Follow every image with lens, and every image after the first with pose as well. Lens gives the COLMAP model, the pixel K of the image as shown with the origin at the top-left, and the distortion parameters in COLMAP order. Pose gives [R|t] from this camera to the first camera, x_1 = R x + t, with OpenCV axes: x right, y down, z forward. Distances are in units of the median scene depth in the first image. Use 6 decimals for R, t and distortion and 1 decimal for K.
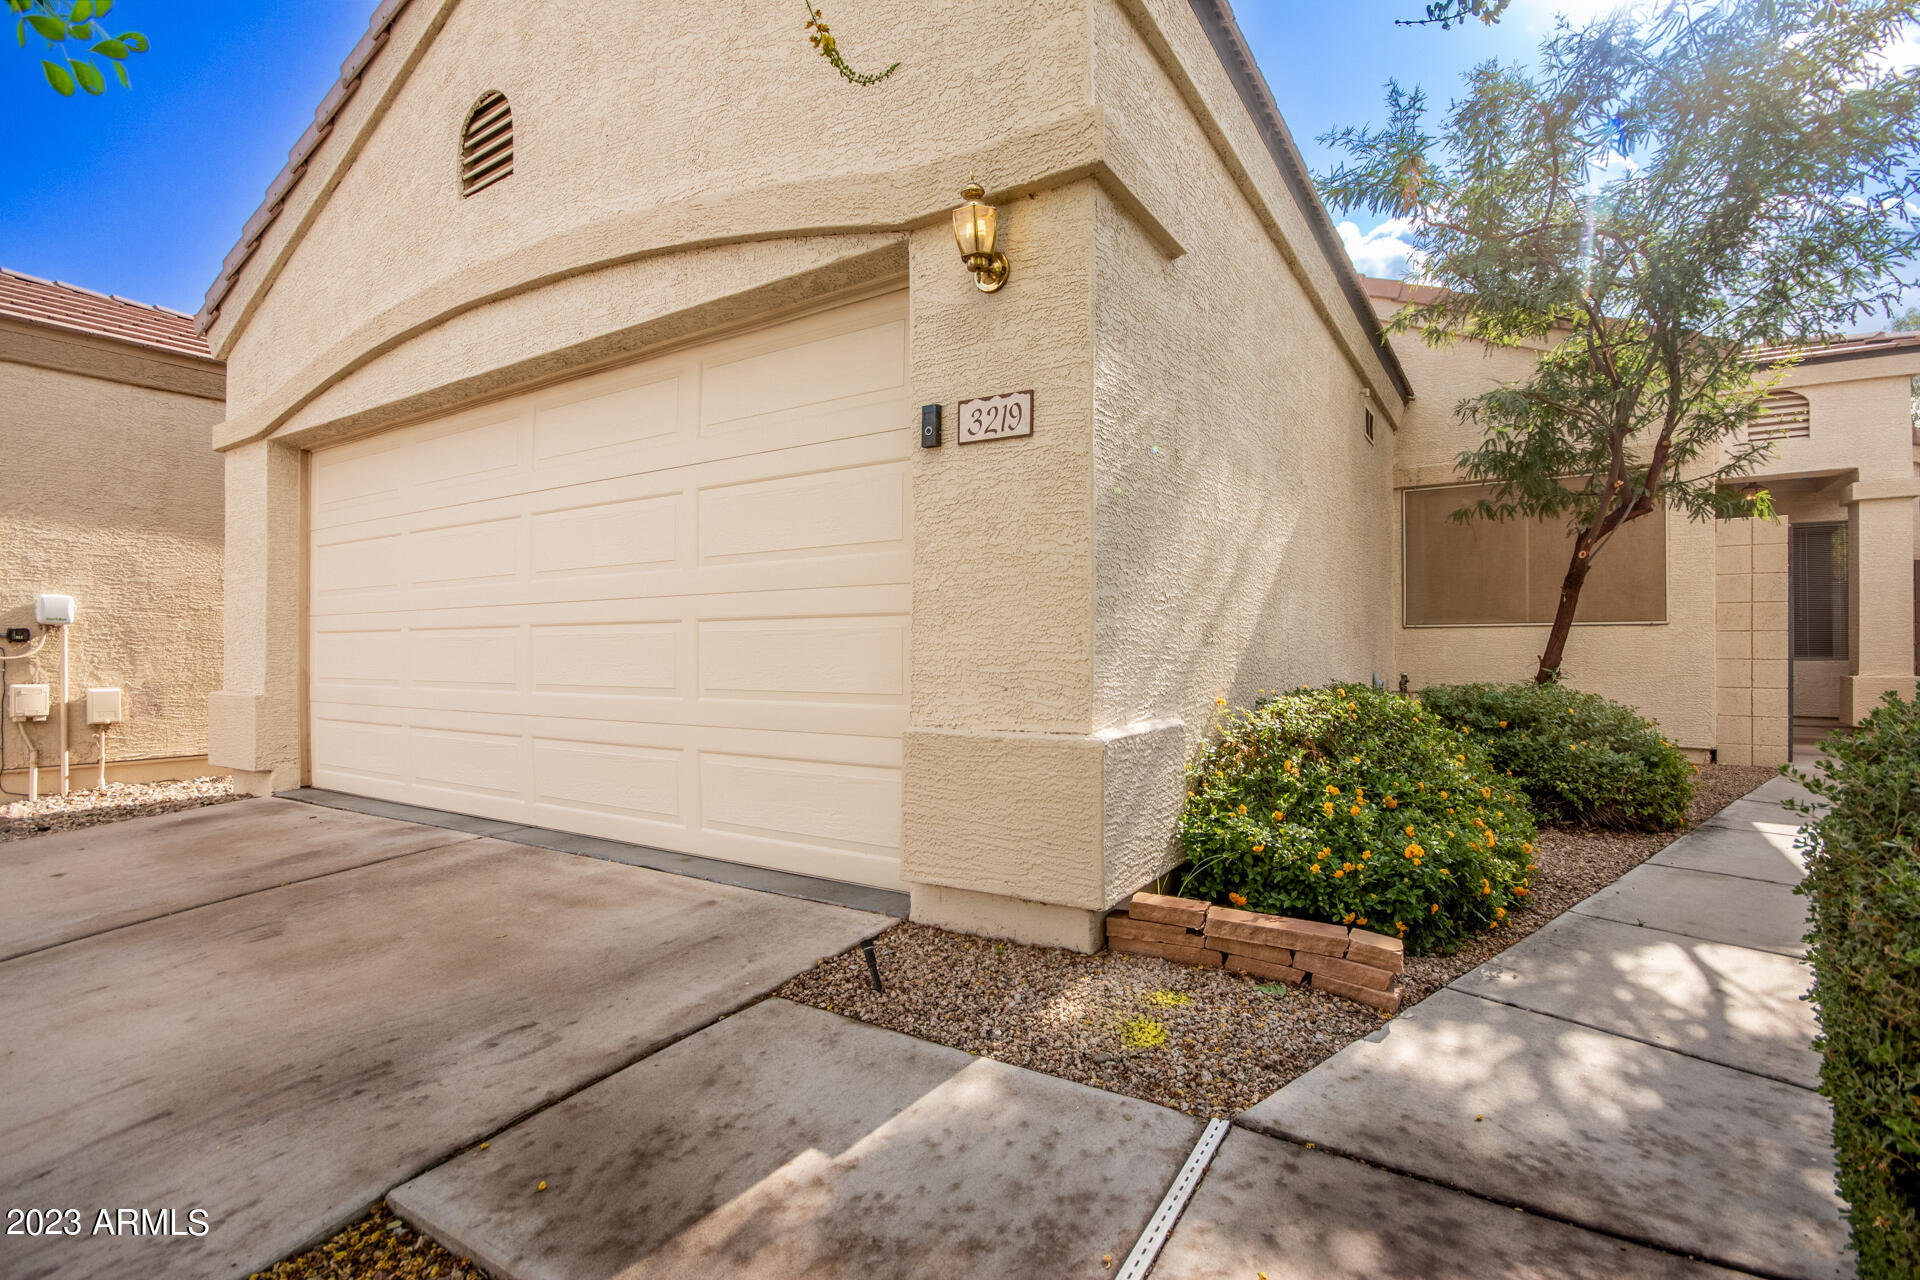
lens RADIAL K [[898.4, 0, 967.5], [0, 898.4, 651.9], [0, 0, 1]] dist [-0.001313, 0.000069]
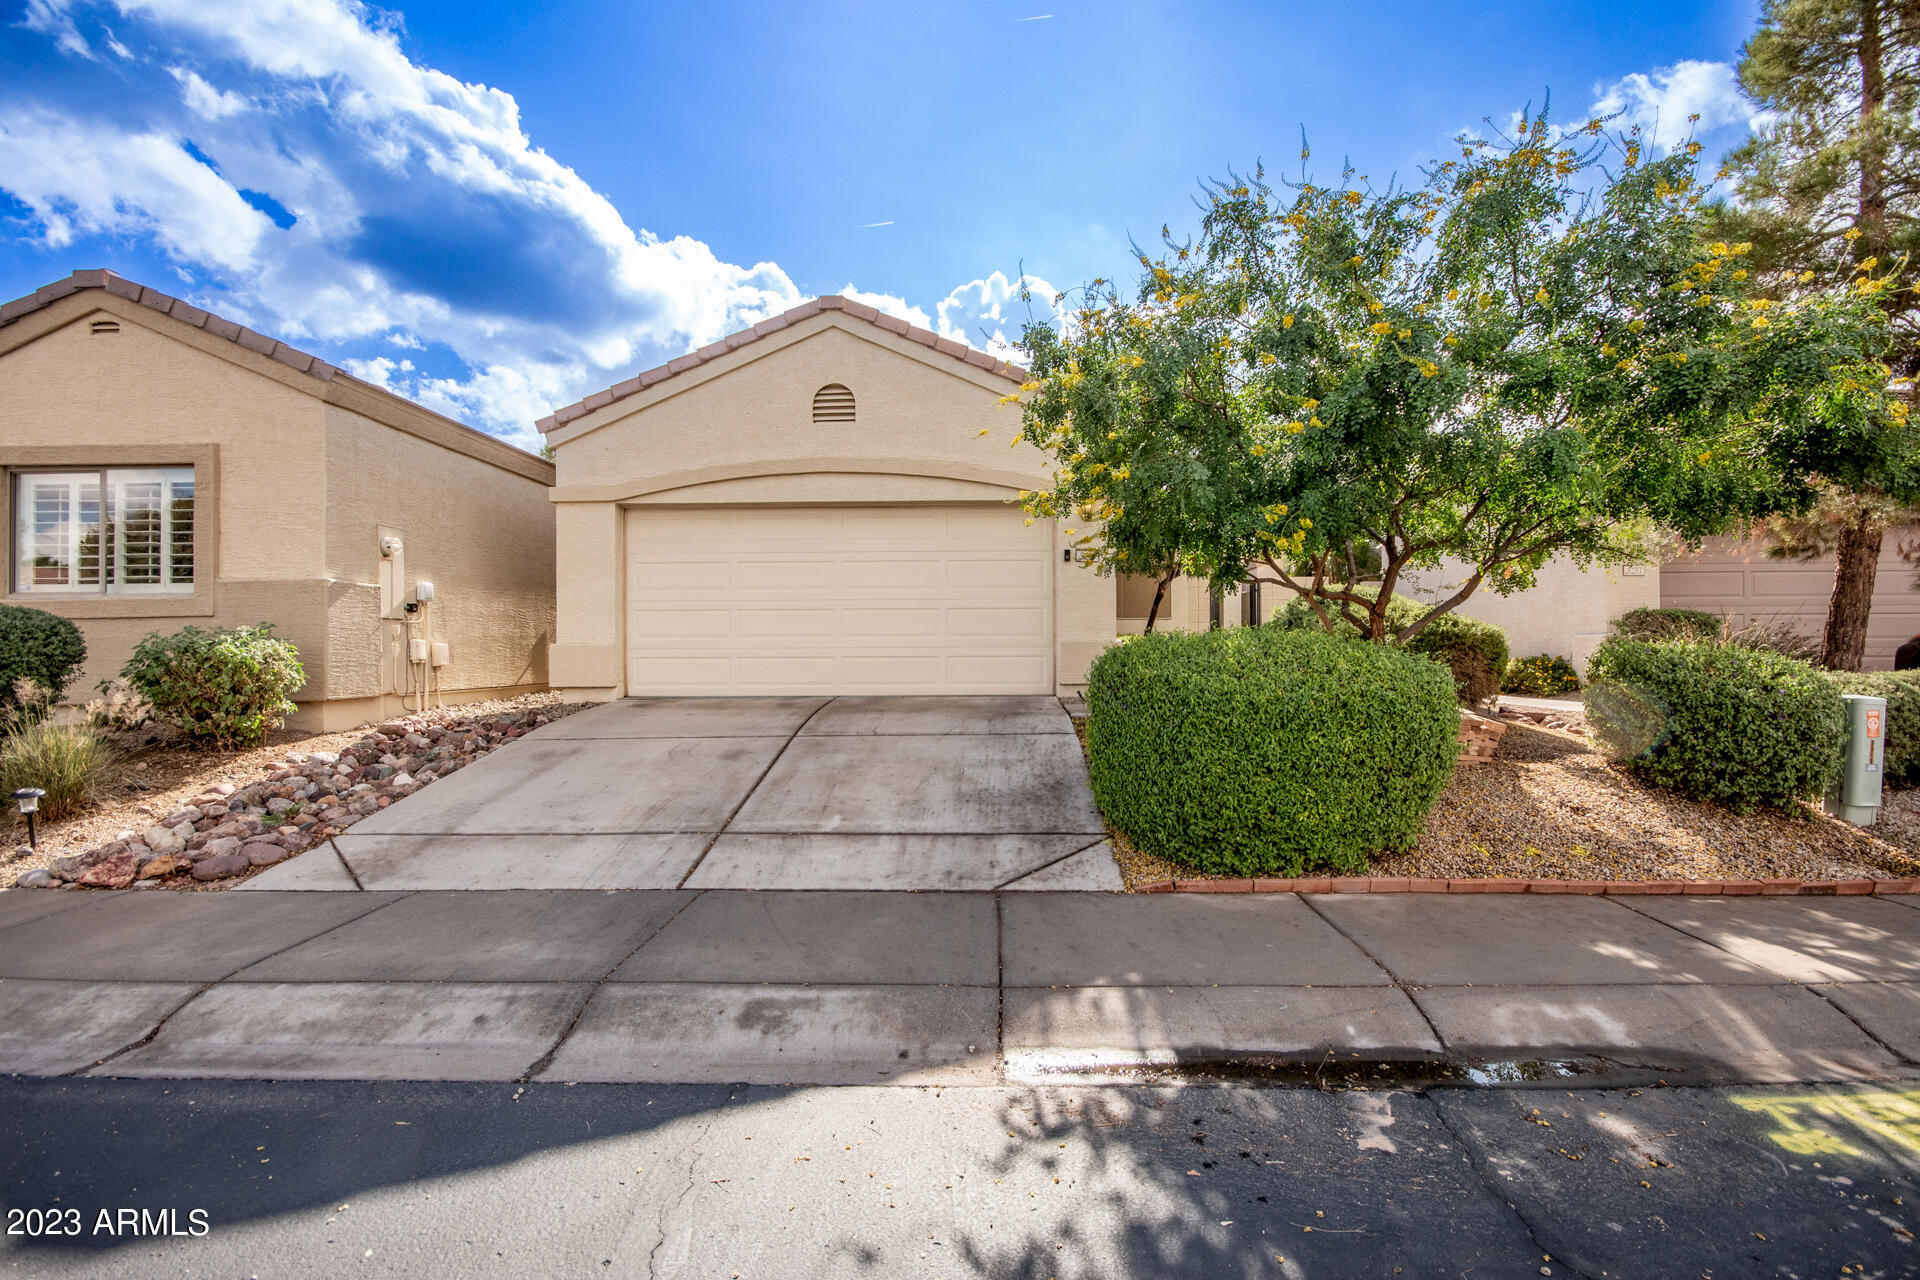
lens RADIAL K [[898.4, 0, 967.5], [0, 898.4, 651.9], [0, 0, 1]] dist [-0.001313, 0.000069]
pose [[0.848492, -0.006361, 0.529170, -1.359454], [0.003692, 0.999975, 0.006101, 0.064914], [-0.529195, -0.003223, 0.848494, -1.087302]]
